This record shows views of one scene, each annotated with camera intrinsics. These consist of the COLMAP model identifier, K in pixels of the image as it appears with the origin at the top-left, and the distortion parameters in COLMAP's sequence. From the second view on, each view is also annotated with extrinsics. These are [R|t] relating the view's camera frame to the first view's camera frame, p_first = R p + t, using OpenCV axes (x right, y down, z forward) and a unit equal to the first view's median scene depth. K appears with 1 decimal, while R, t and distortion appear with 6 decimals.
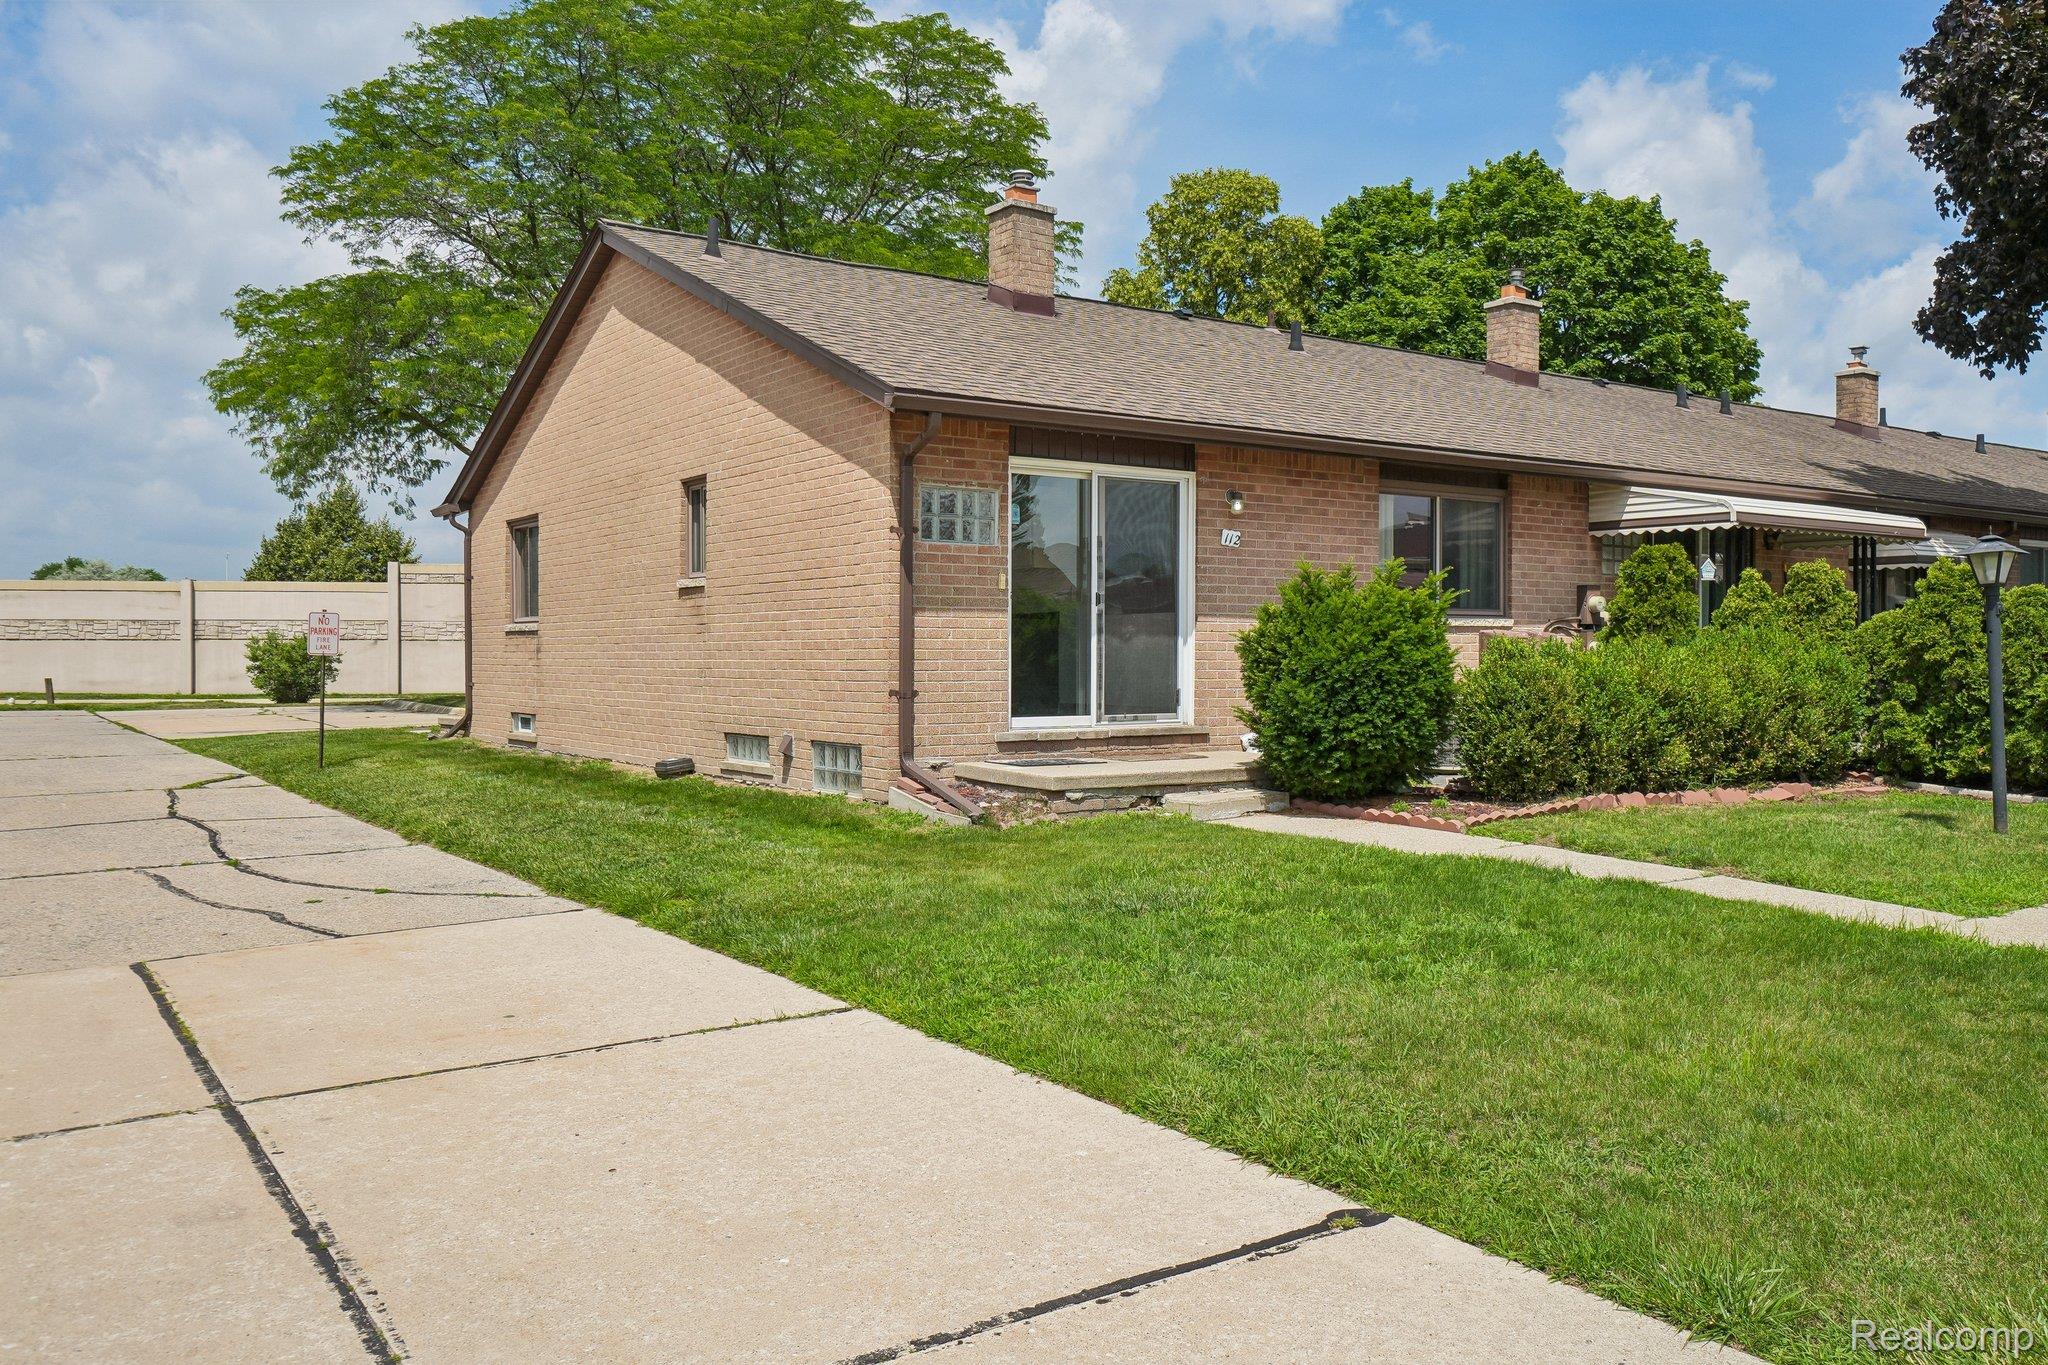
lens RADIAL K [[1559.3, 0, 1024.1], [0, 1559.3, 673.2], [0, 0, 1]] dist [-0.004235, -0.000233]
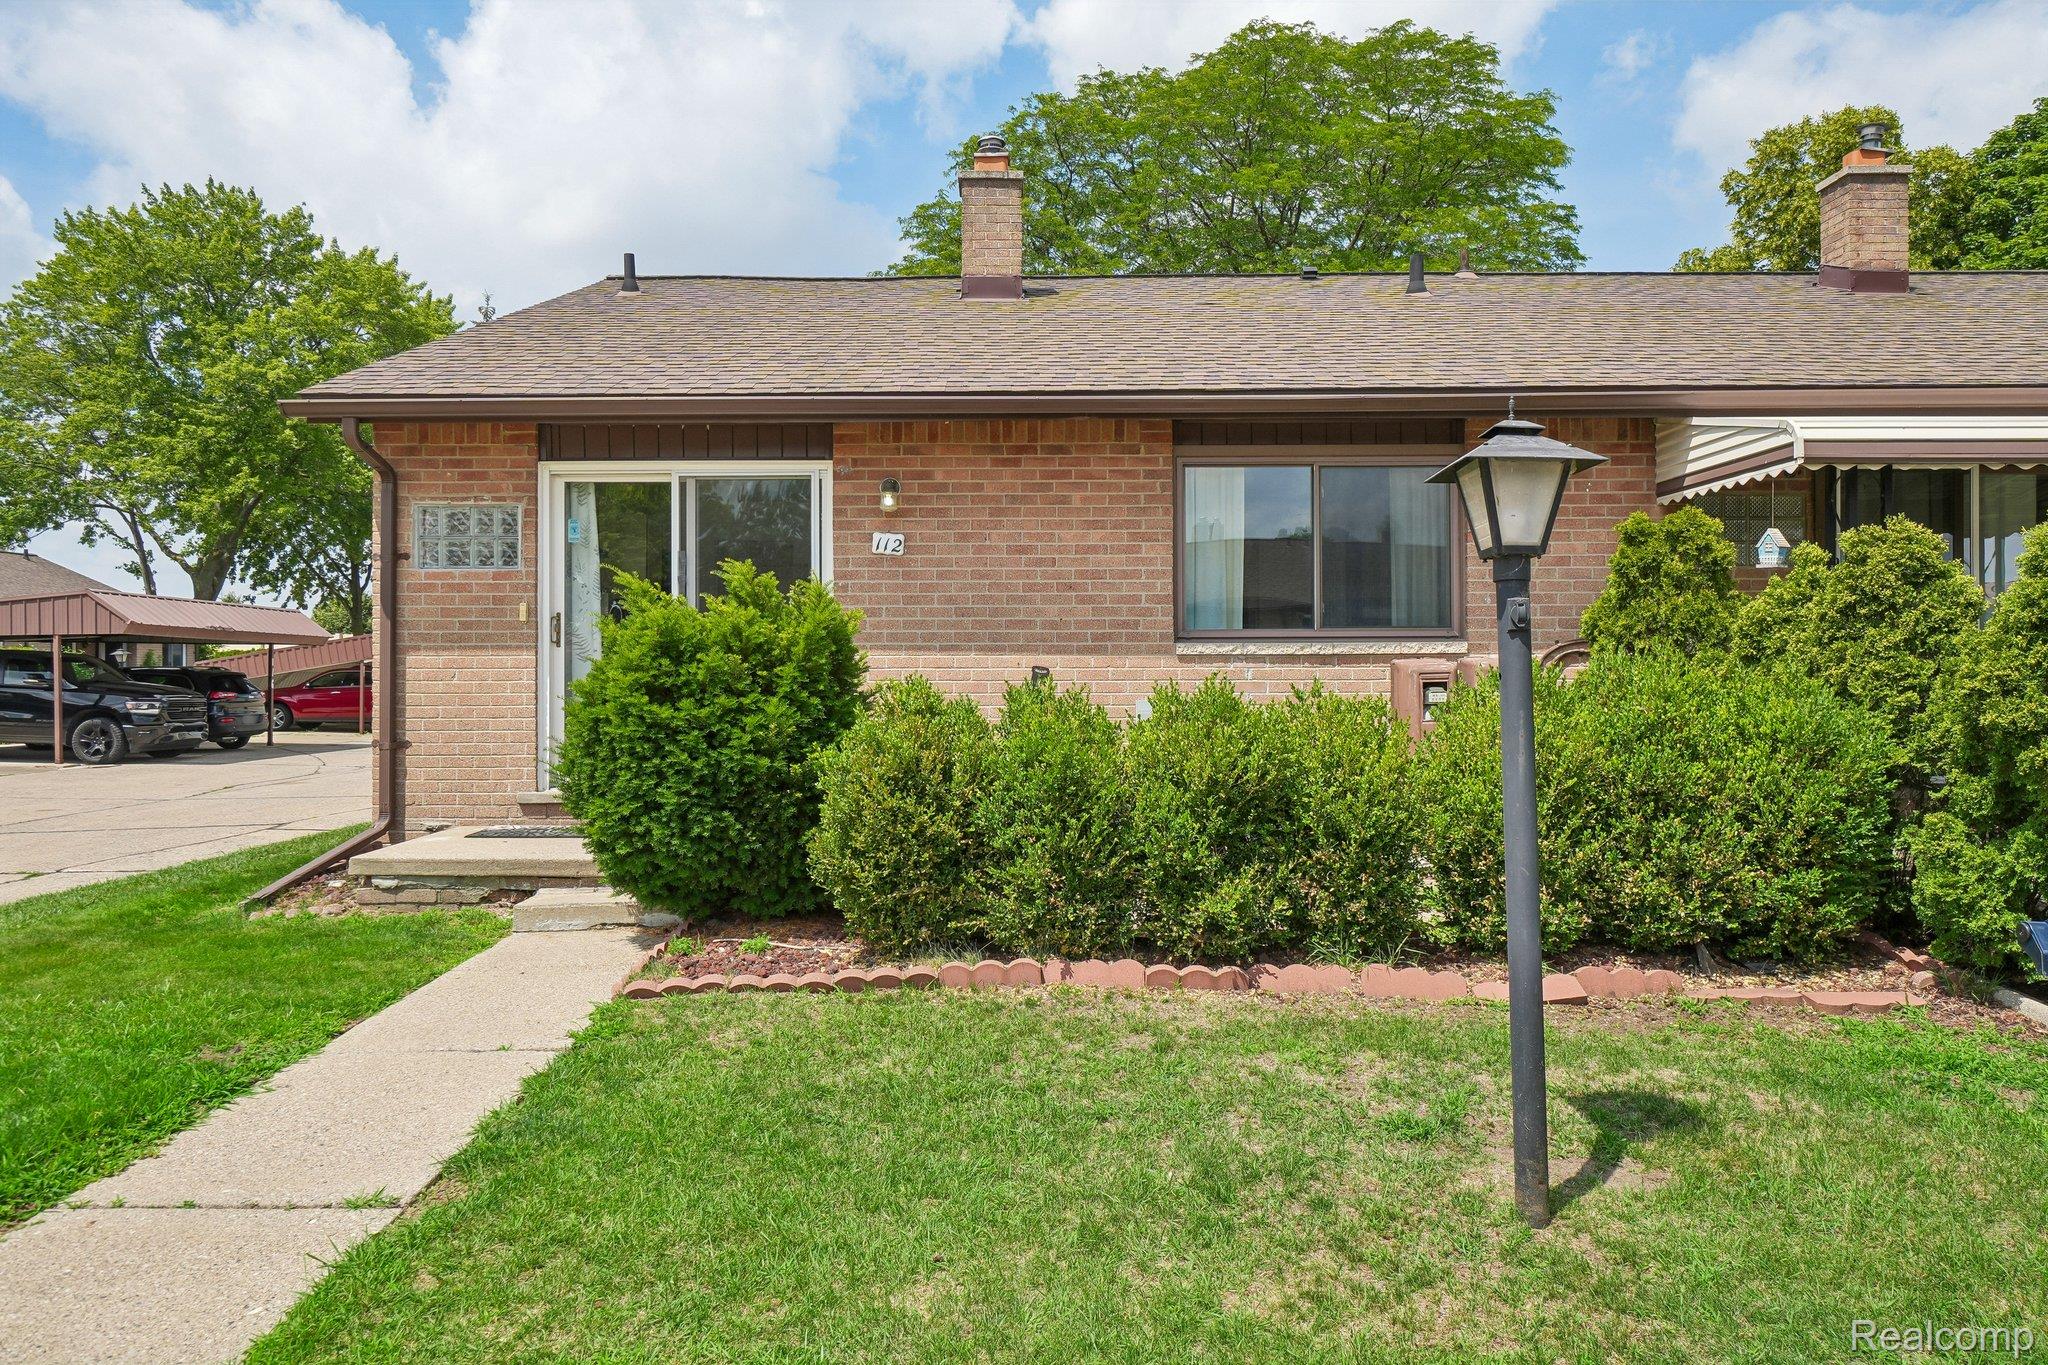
lens RADIAL K [[1302.3, 0, 1022.7], [0, 1302.3, 684.3], [0, 0, 1]] dist [-0.006977, -0.001393]
pose [[0.822974, 0.002729, -0.568072, 0.542259], [-0.003494, 0.999994, -0.000258, -0.018672], [0.568068, 0.002197, 0.822979, 0.517909]]
